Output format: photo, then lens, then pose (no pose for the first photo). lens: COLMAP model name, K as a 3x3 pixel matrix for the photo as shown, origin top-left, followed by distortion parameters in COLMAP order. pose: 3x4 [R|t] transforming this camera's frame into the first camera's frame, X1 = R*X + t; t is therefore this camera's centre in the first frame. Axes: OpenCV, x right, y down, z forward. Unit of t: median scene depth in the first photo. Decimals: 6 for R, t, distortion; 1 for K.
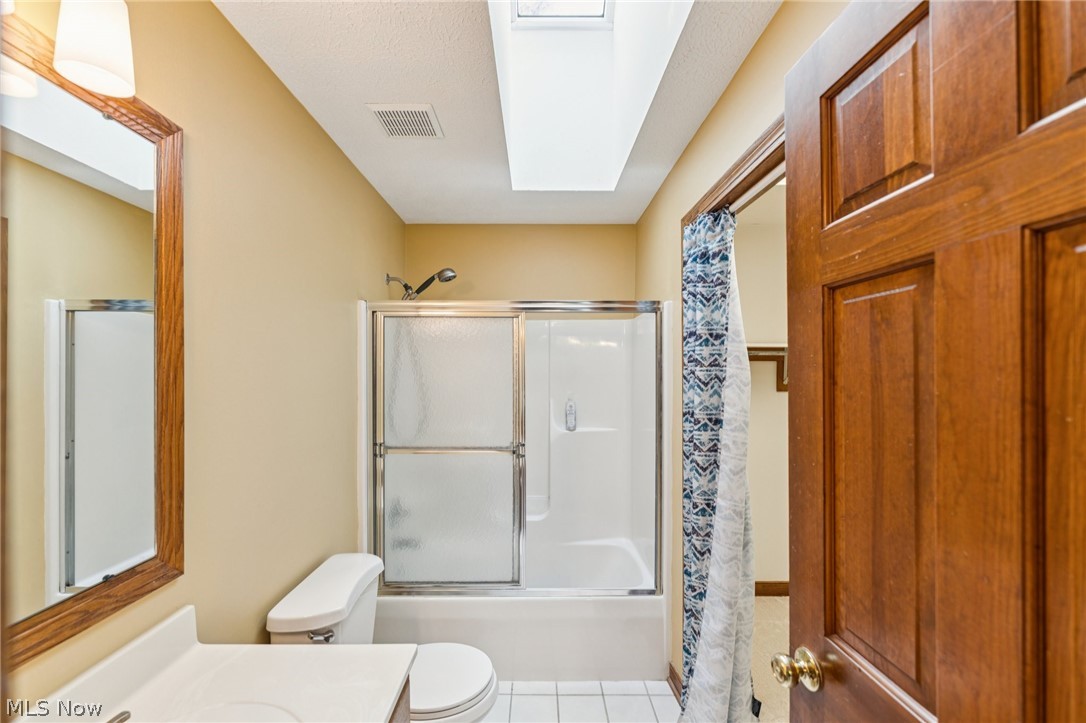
lens RADIAL K [[446.4, 0, 539.6], [0, 446.4, 360.3], [0, 0, 1]] dist [-0.000682, -0.000151]
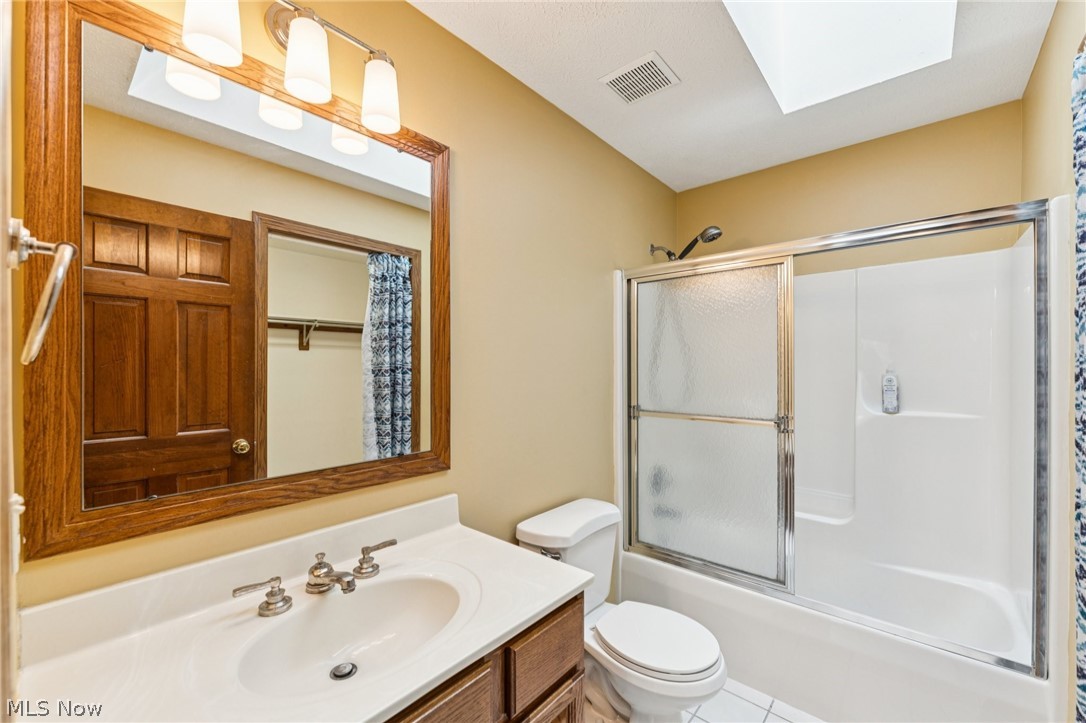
lens RADIAL K [[446.4, 0, 539.6], [0, 446.4, 360.3], [0, 0, 1]] dist [-0.000682, -0.000151]
pose [[0.739245, -0.013612, -0.673299, 0.273718], [0.016198, 0.999866, -0.002430, 0.123531], [0.673242, -0.009110, 0.739366, 0.139863]]
